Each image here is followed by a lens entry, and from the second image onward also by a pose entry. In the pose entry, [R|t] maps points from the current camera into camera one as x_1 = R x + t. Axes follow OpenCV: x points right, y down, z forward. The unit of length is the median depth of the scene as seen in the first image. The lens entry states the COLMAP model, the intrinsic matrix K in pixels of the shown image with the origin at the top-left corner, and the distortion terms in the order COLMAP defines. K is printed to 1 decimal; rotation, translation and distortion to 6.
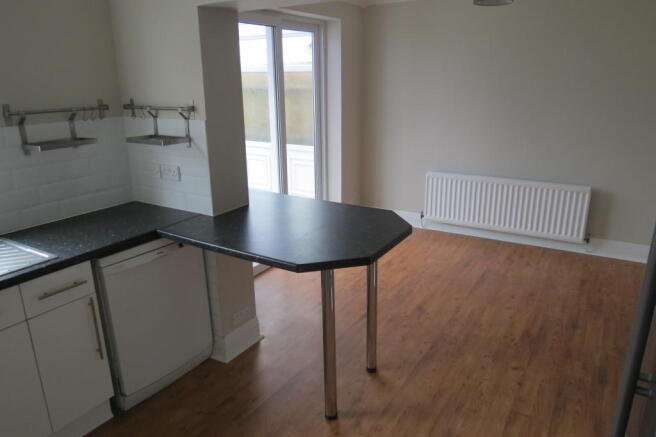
lens RADIAL K [[464.6, 0, 328.6], [0, 464.6, 219.0], [0, 0, 1]] dist [-0.033890, 0.000421]
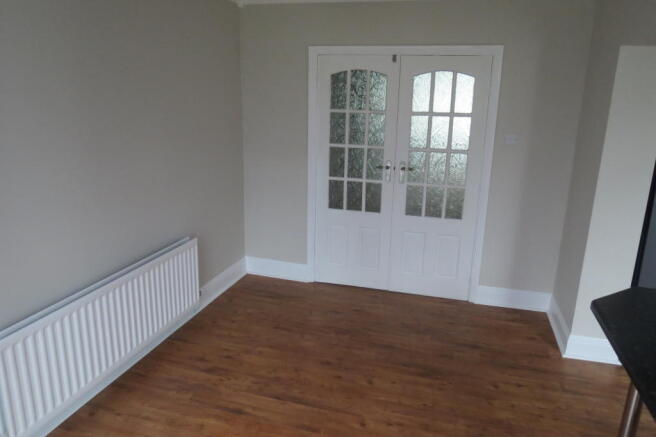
lens RADIAL K [[464.6, 0, 328.7], [0, 464.6, 218.0], [0, 0, 1]] dist [-0.033890, 0.000421]
pose [[-0.289000, -0.236687, 0.927609, -0.265251], [0.256151, 0.914508, 0.313149, -0.330017], [-0.922424, 0.328108, -0.203665, 1.072278]]
